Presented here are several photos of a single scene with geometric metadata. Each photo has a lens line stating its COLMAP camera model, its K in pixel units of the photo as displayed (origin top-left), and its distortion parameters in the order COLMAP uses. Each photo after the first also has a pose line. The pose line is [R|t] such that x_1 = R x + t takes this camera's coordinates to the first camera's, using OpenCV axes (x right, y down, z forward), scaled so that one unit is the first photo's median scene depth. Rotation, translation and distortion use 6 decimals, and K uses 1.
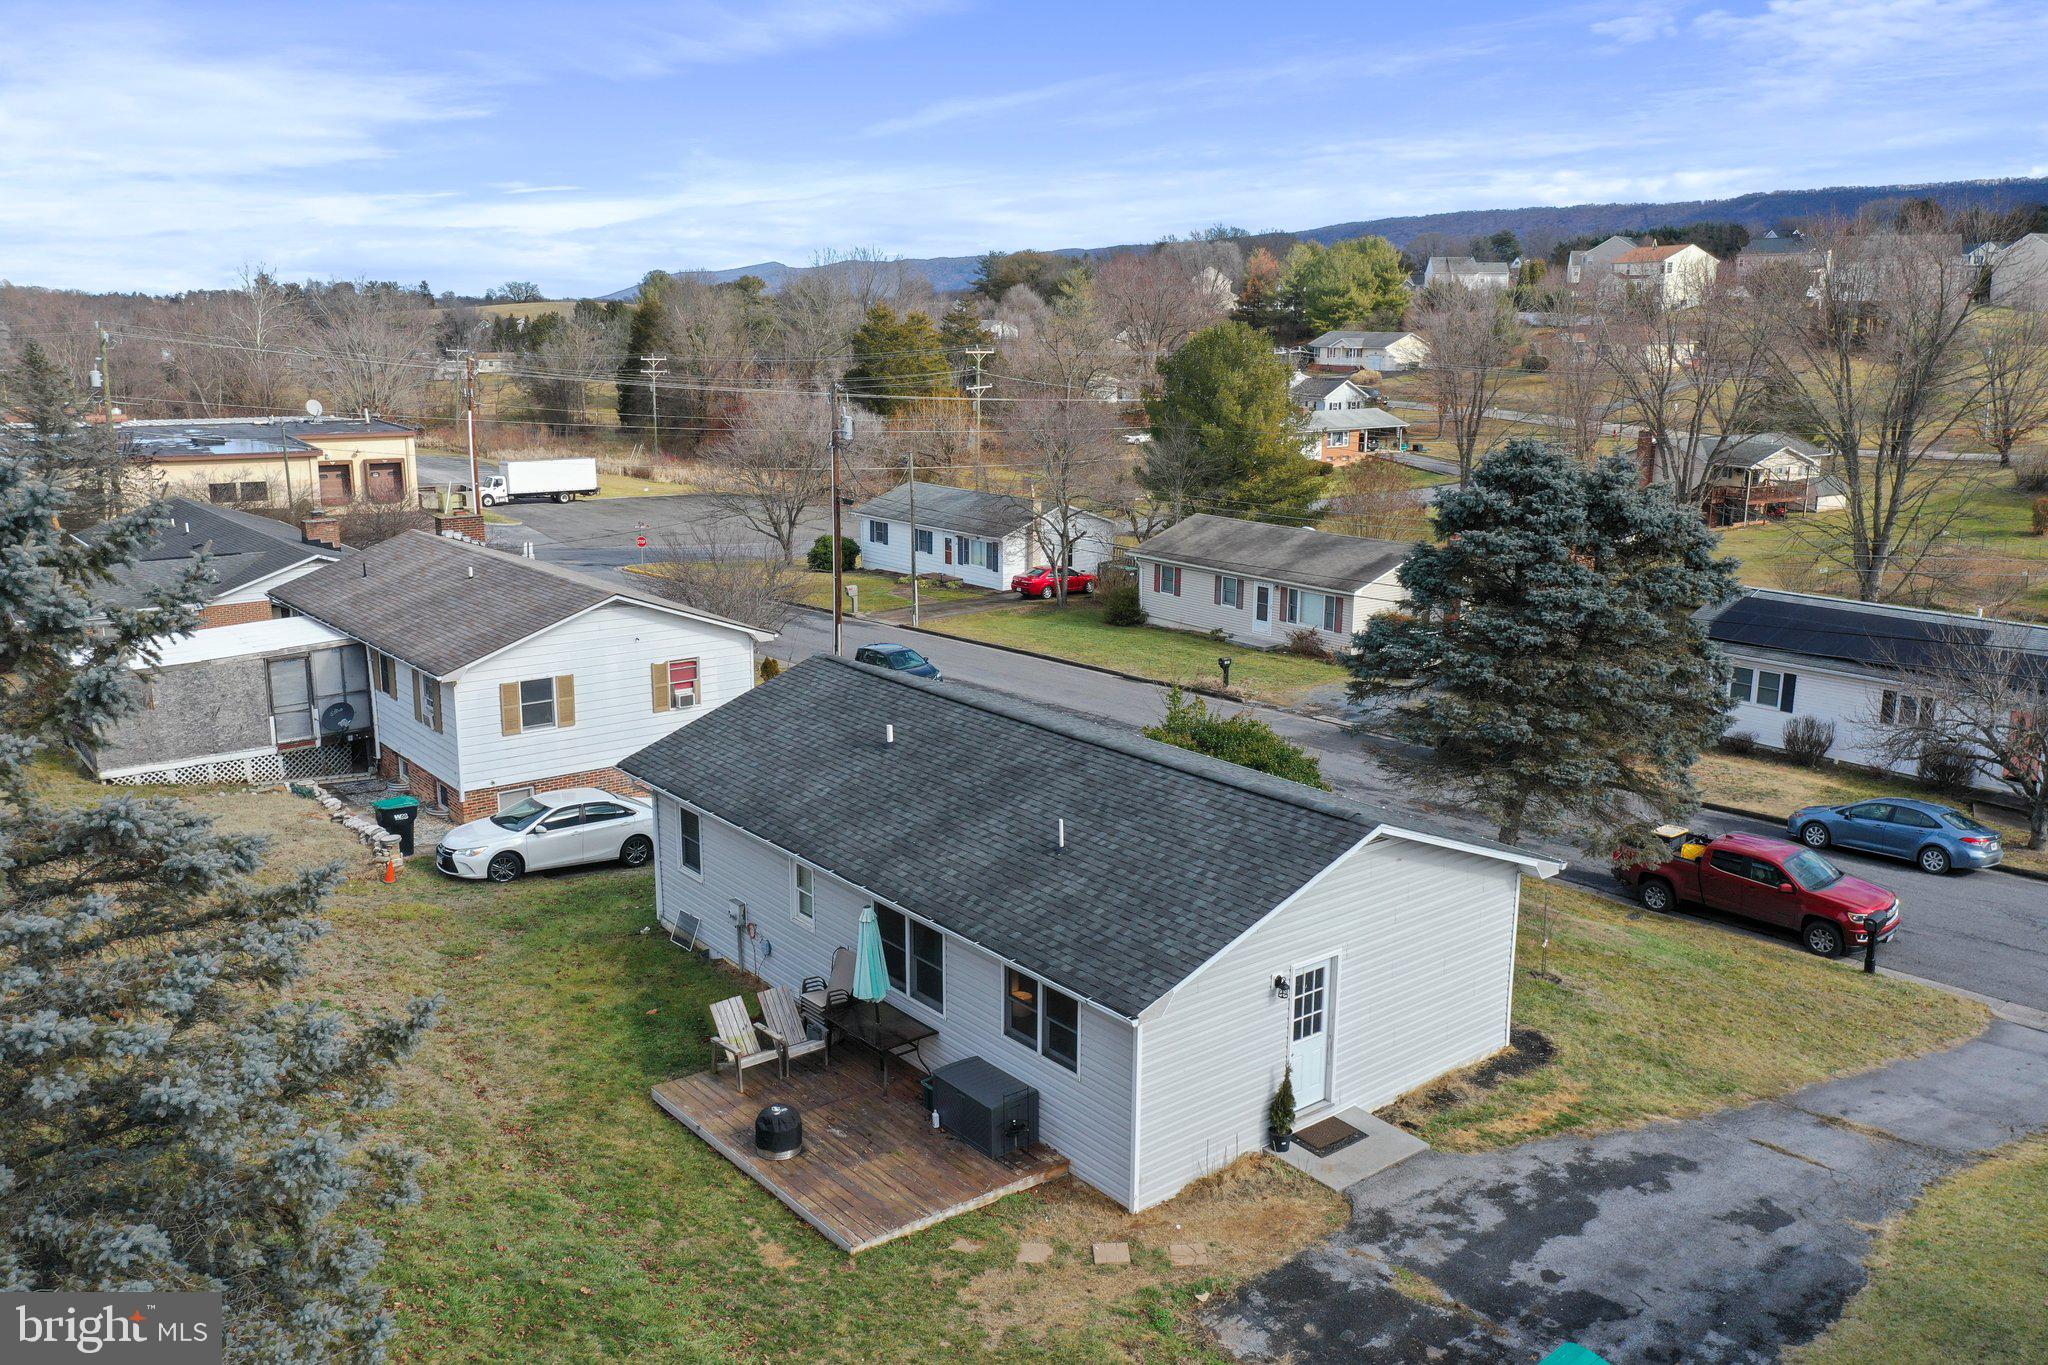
lens RADIAL K [[1611.3, 0, 1020.1], [0, 1611.3, 658.1], [0, 0, 1]] dist [-0.012416, -0.002763]
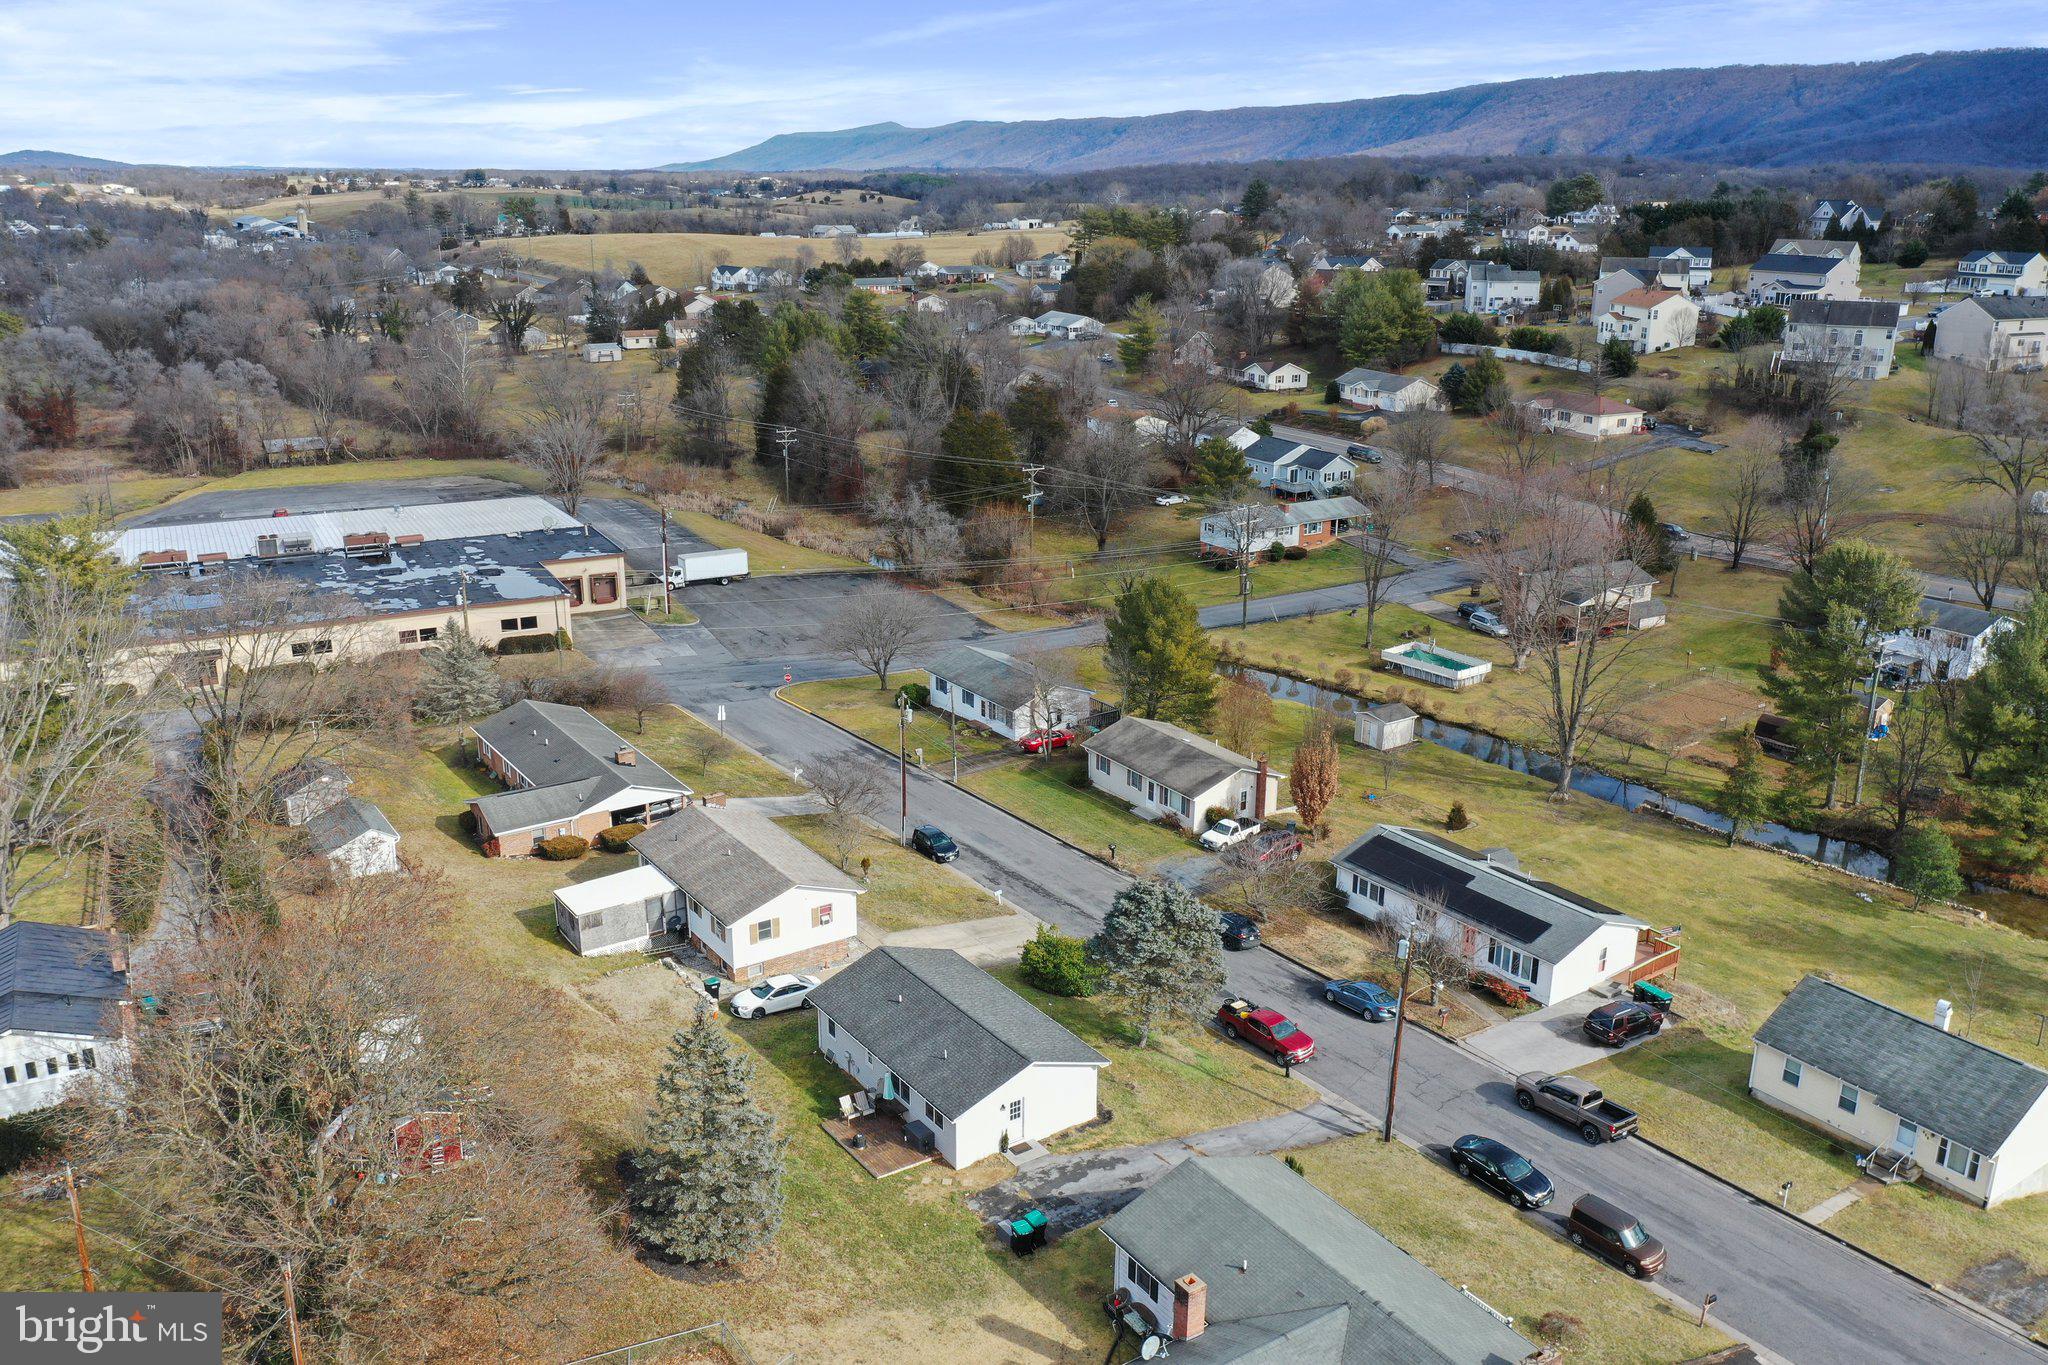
lens RADIAL K [[1611.3, 0, 1020.1], [0, 1611.3, 658.1], [0, 0, 1]] dist [-0.012416, -0.002763]
pose [[0.997464, 0.020259, -0.068227, 0.248244], [-0.014645, 0.996541, 0.081796, -0.623750], [0.069649, -0.080589, 0.994311, -1.413125]]
